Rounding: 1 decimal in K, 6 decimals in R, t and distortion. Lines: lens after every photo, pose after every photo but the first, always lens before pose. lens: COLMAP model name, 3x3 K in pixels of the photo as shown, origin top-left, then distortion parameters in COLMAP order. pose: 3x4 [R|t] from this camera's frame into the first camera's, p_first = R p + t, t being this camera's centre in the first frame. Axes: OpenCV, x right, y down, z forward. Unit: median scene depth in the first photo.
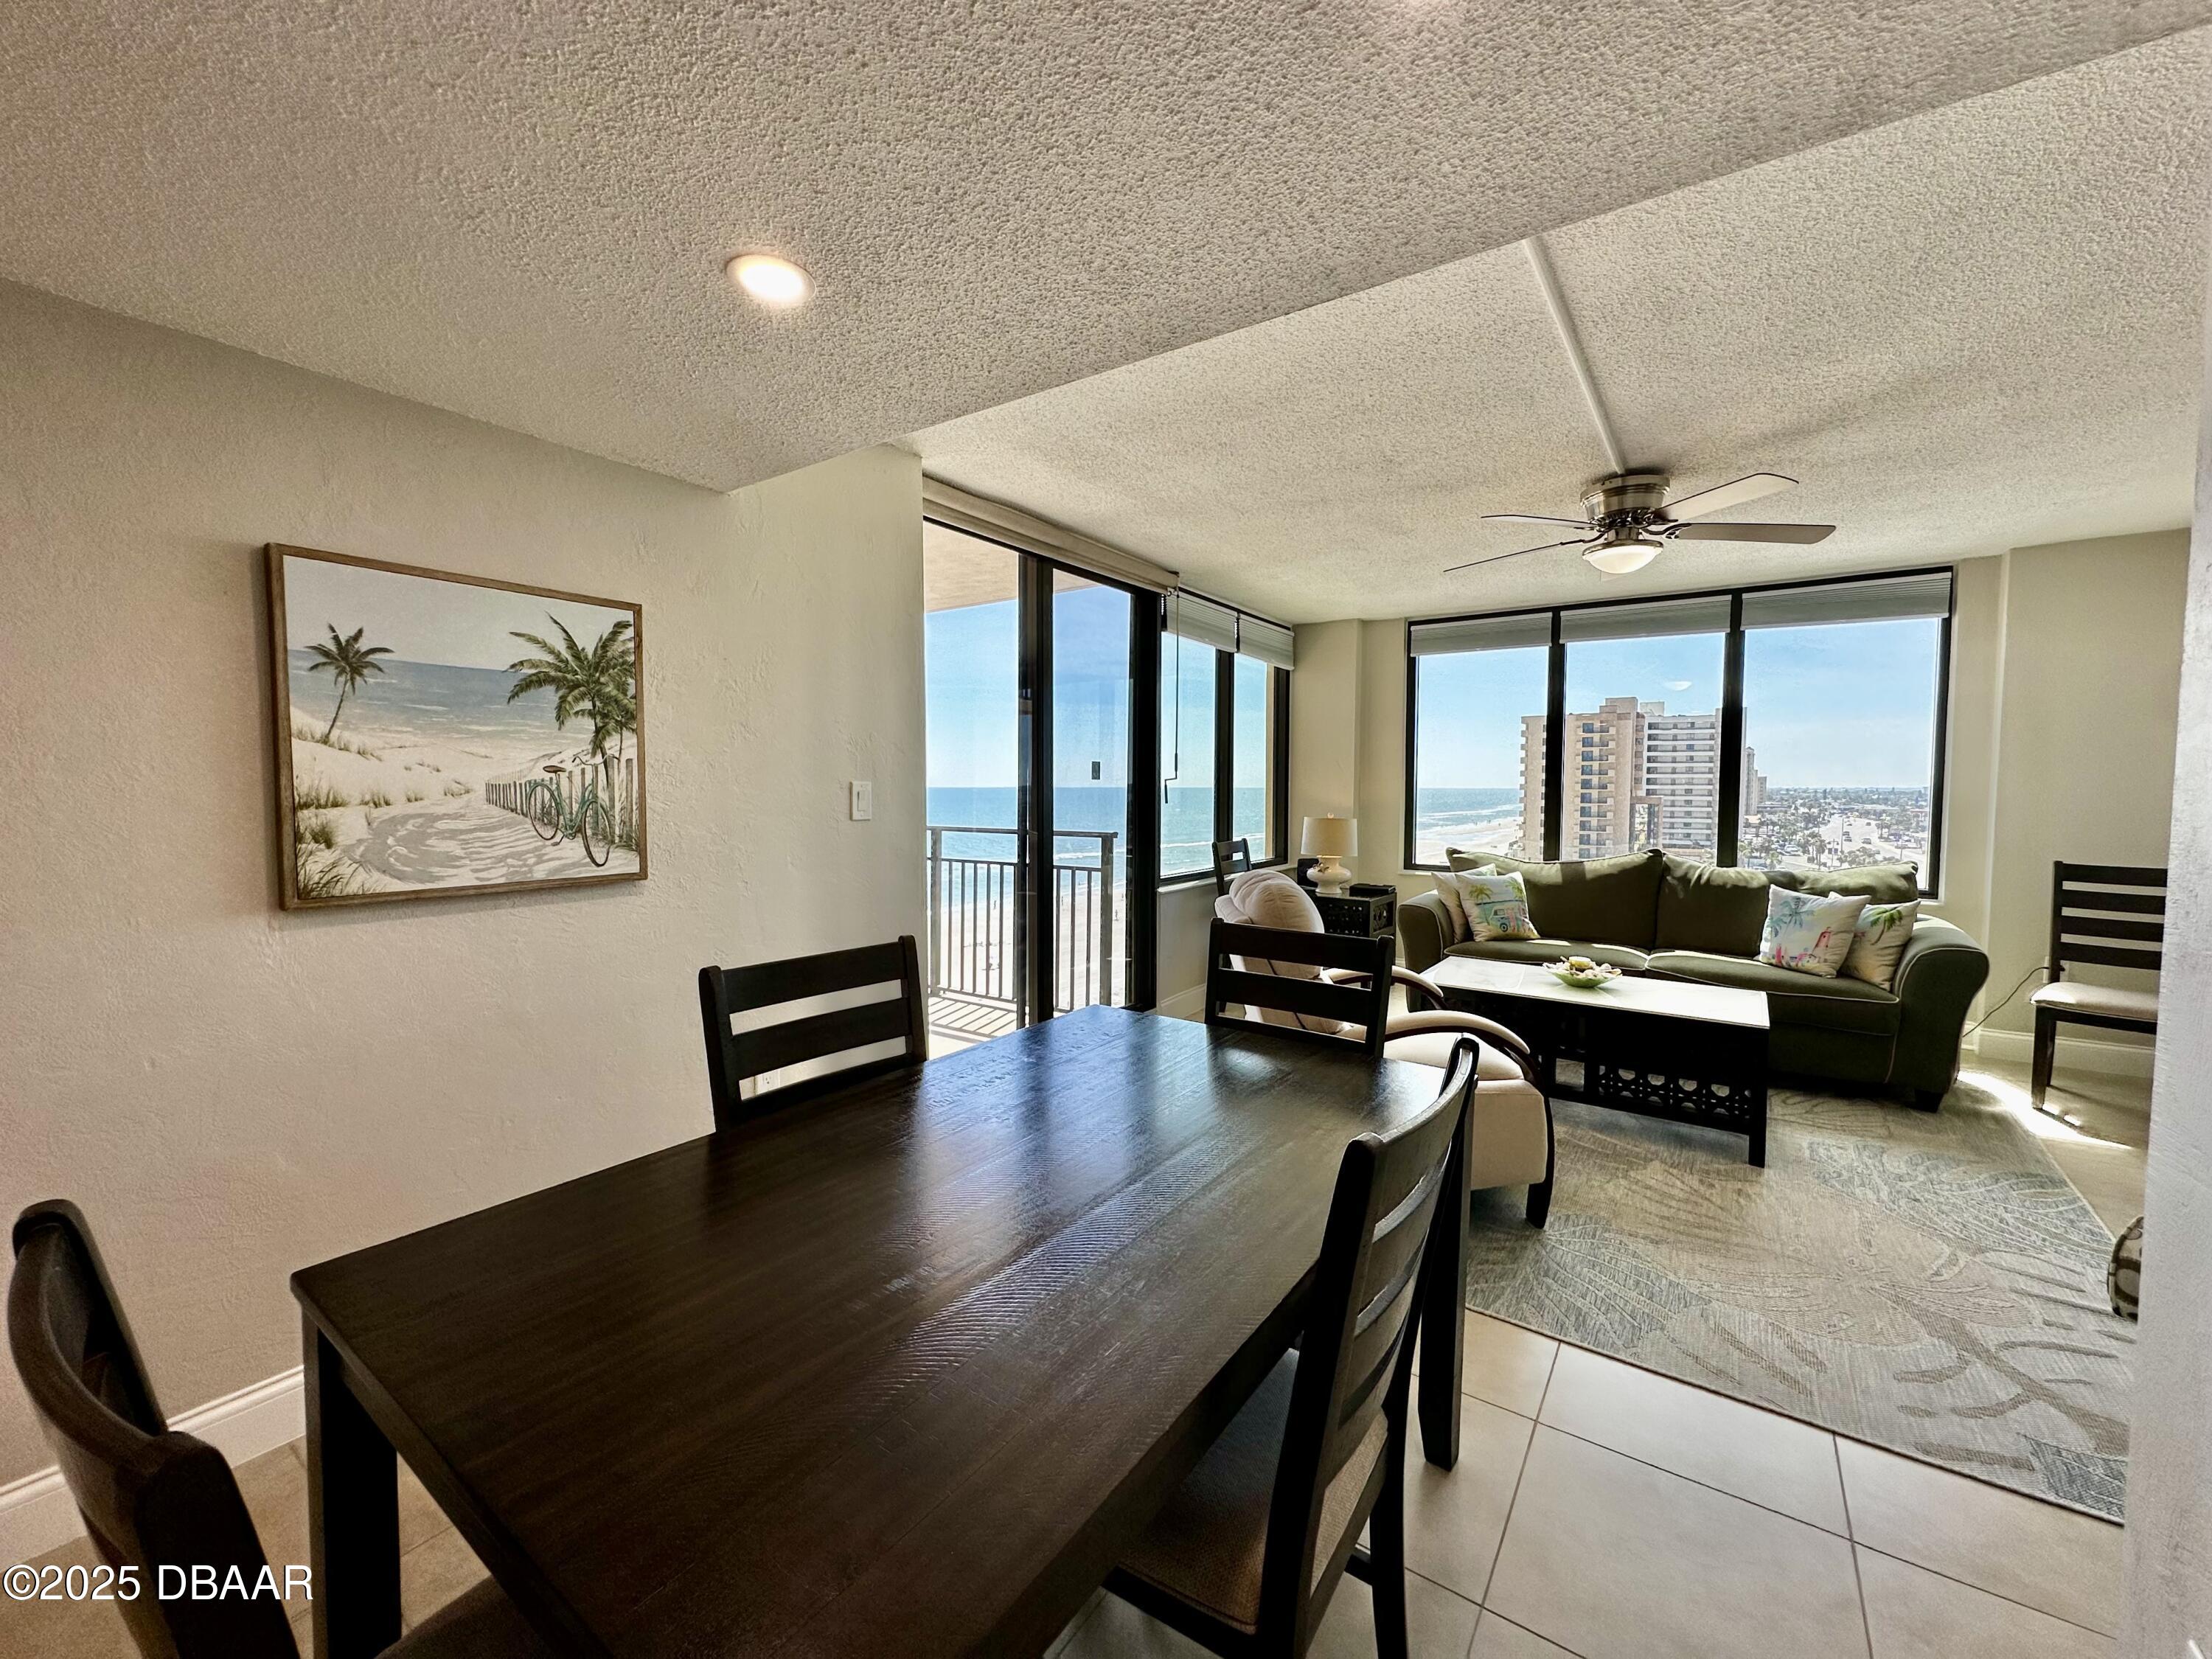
lens RADIAL K [[885.1, 0, 1106.0], [0, 885.1, 829.5], [0, 0, 1]] dist [-0.003586, -0.000180]
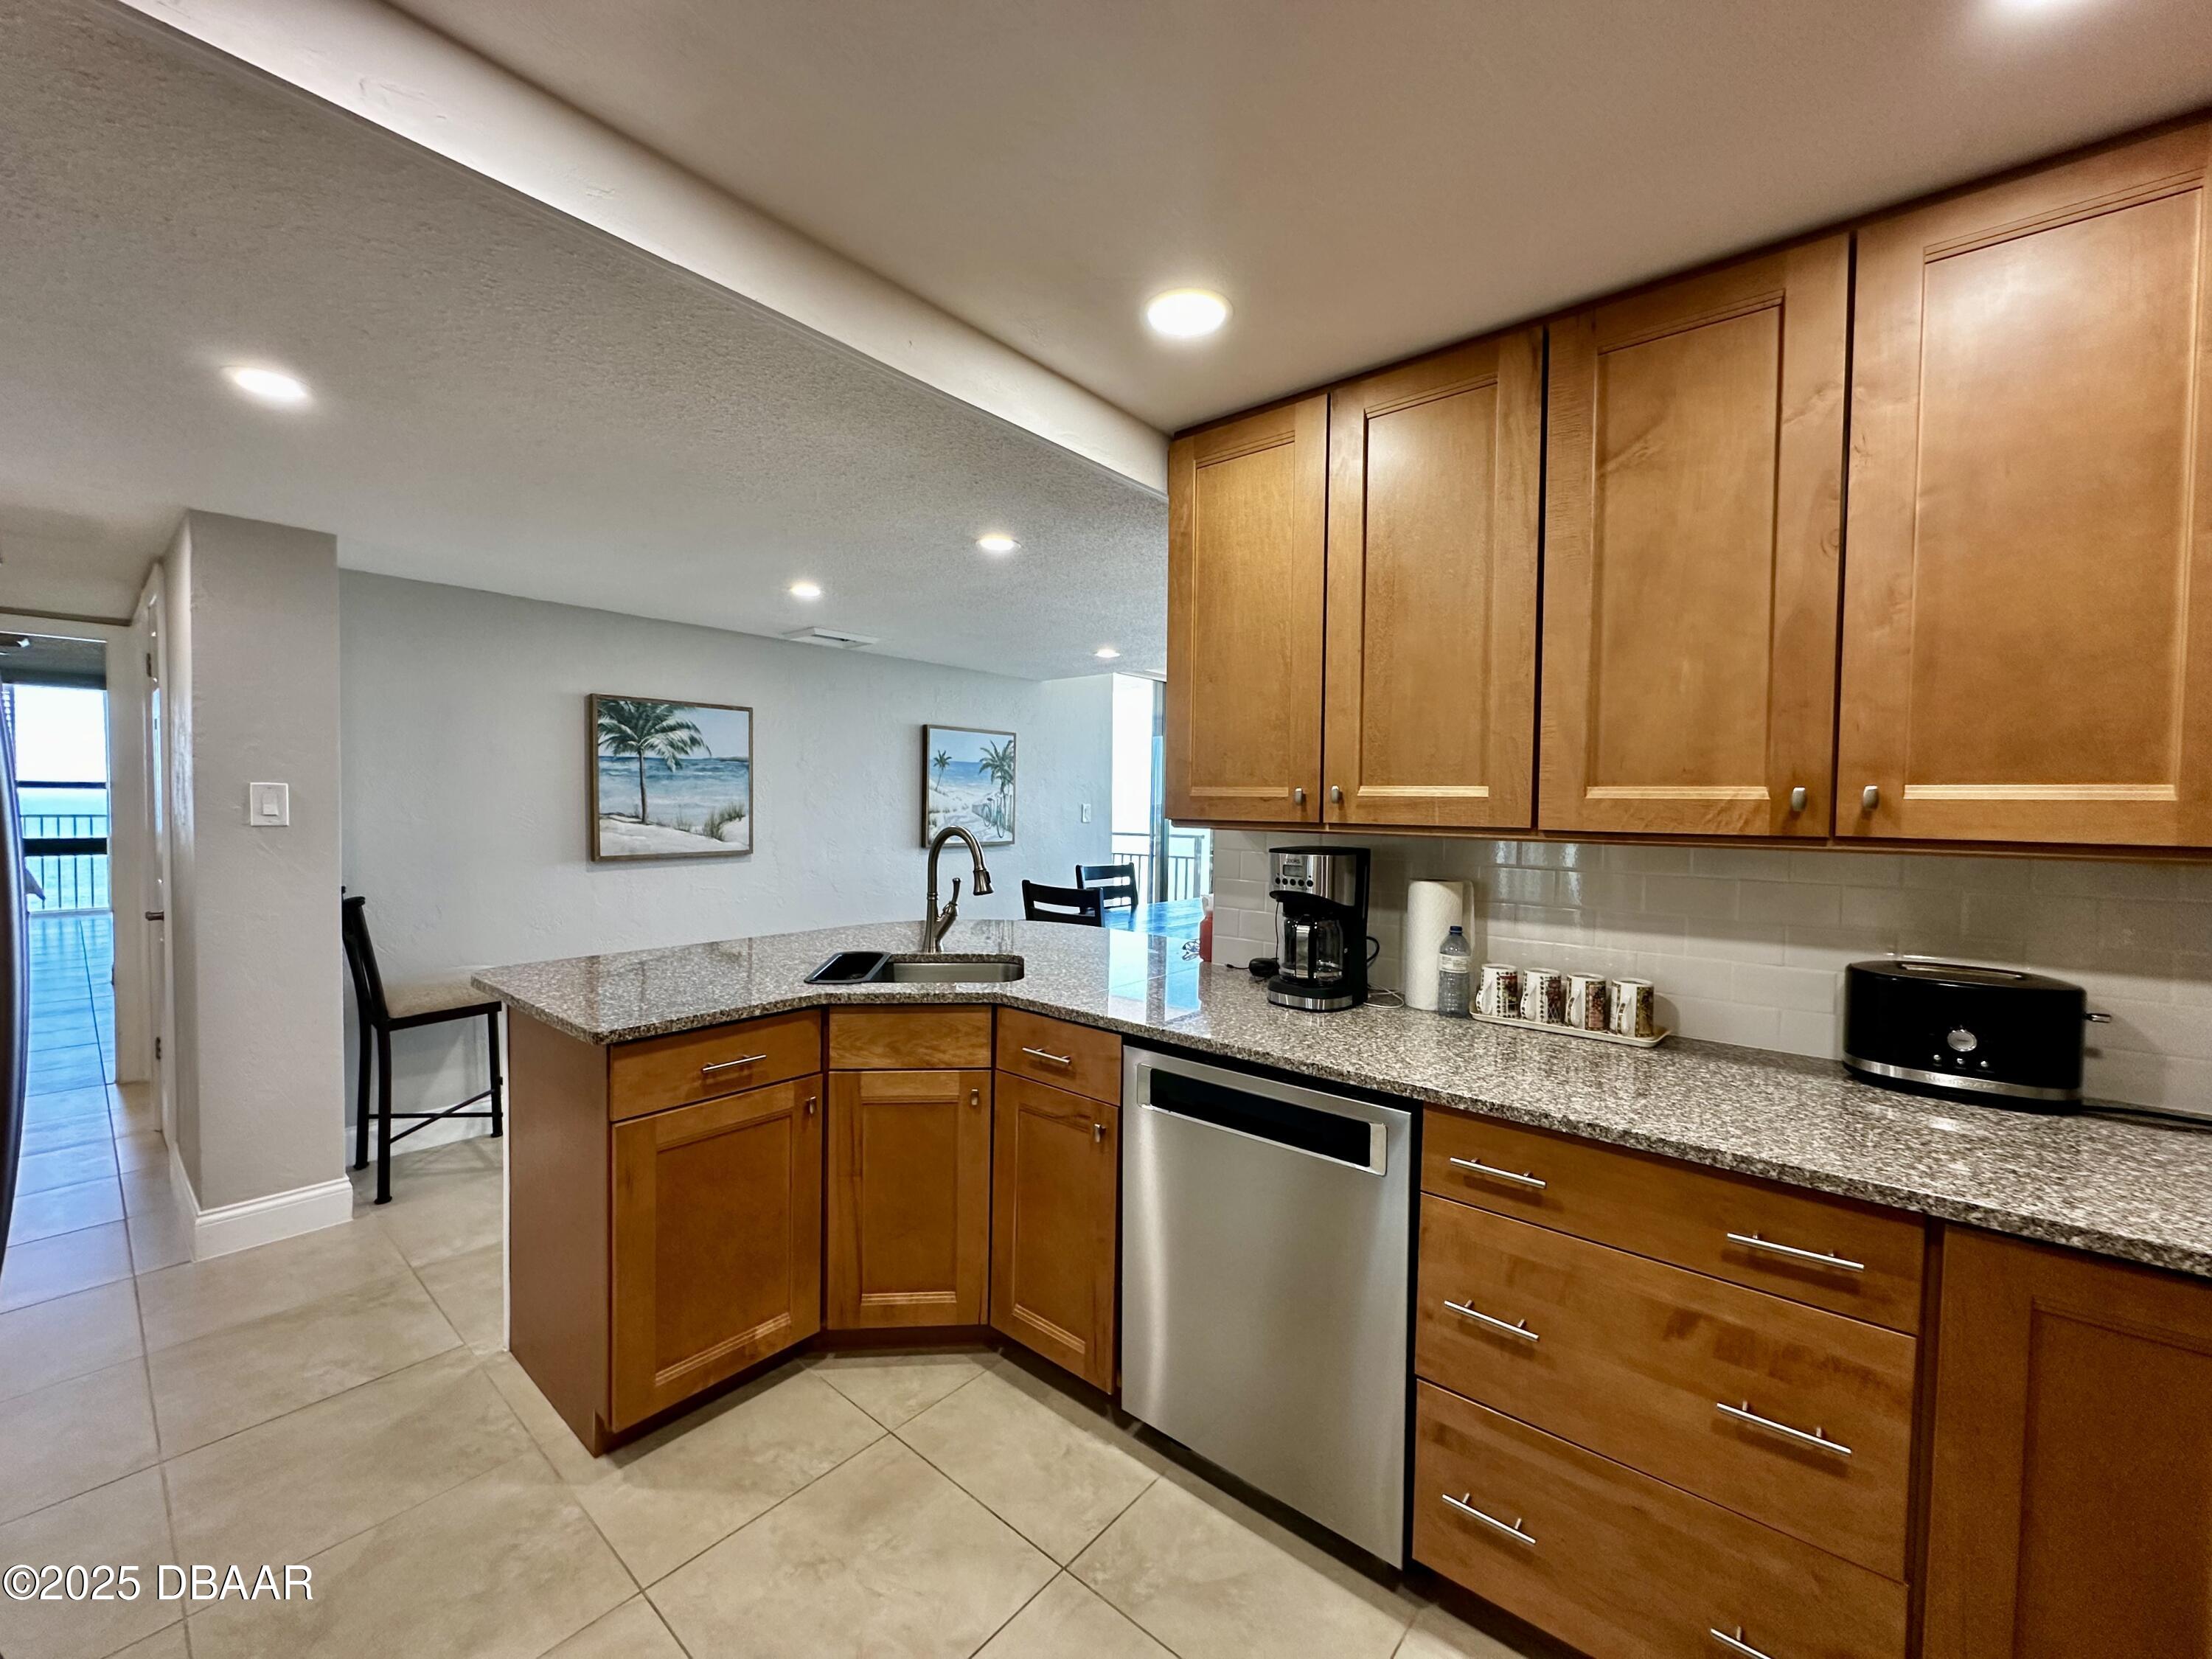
lens RADIAL K [[885.1, 0, 1106.0], [0, 885.1, 829.5], [0, 0, 1]] dist [-0.003586, -0.000180]
pose [[0.995787, 0.018308, -0.089846, -0.026536], [-0.020018, 0.999635, -0.018165, 0.031607], [0.089481, 0.019887, 0.995790, -0.815494]]
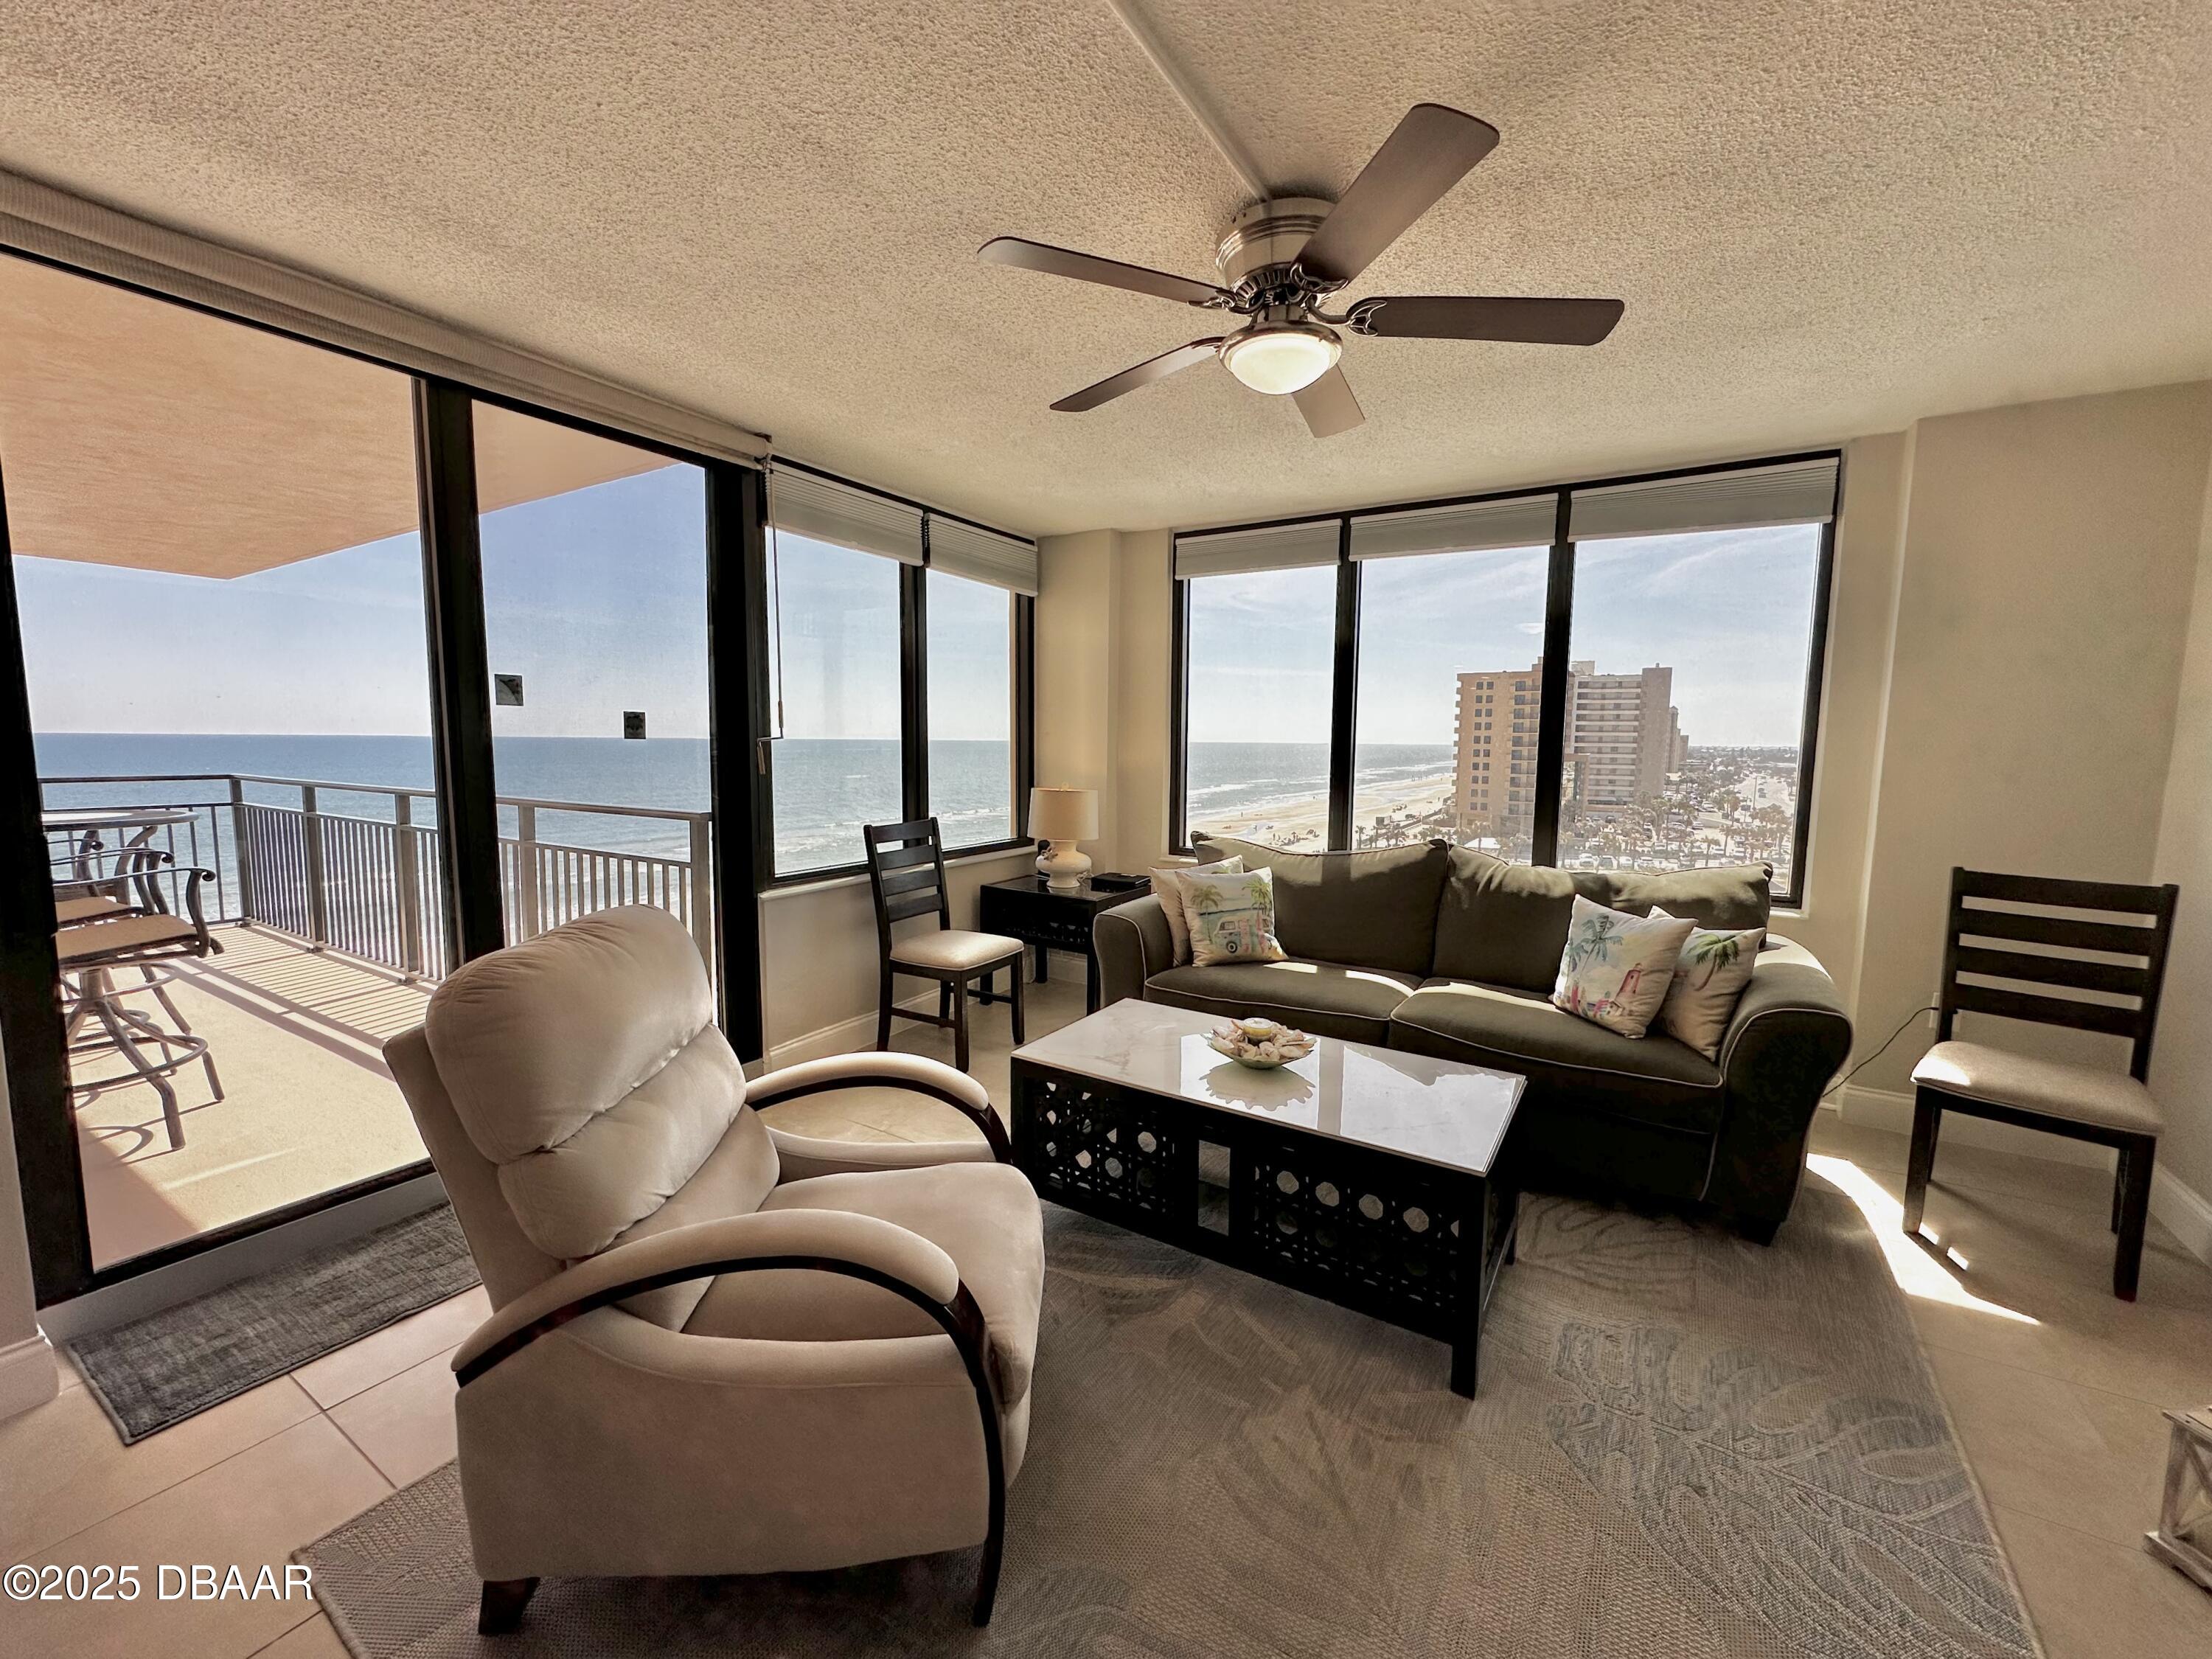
lens RADIAL K [[885.1, 0, 1106.0], [0, 885.1, 829.5], [0, 0, 1]] dist [-0.003586, -0.000180]
pose [[0.998161, 0.001098, 0.060606, 0.353458], [-0.004243, 0.998649, 0.051783, -0.026687], [-0.060468, -0.051945, 0.996818, 0.335709]]
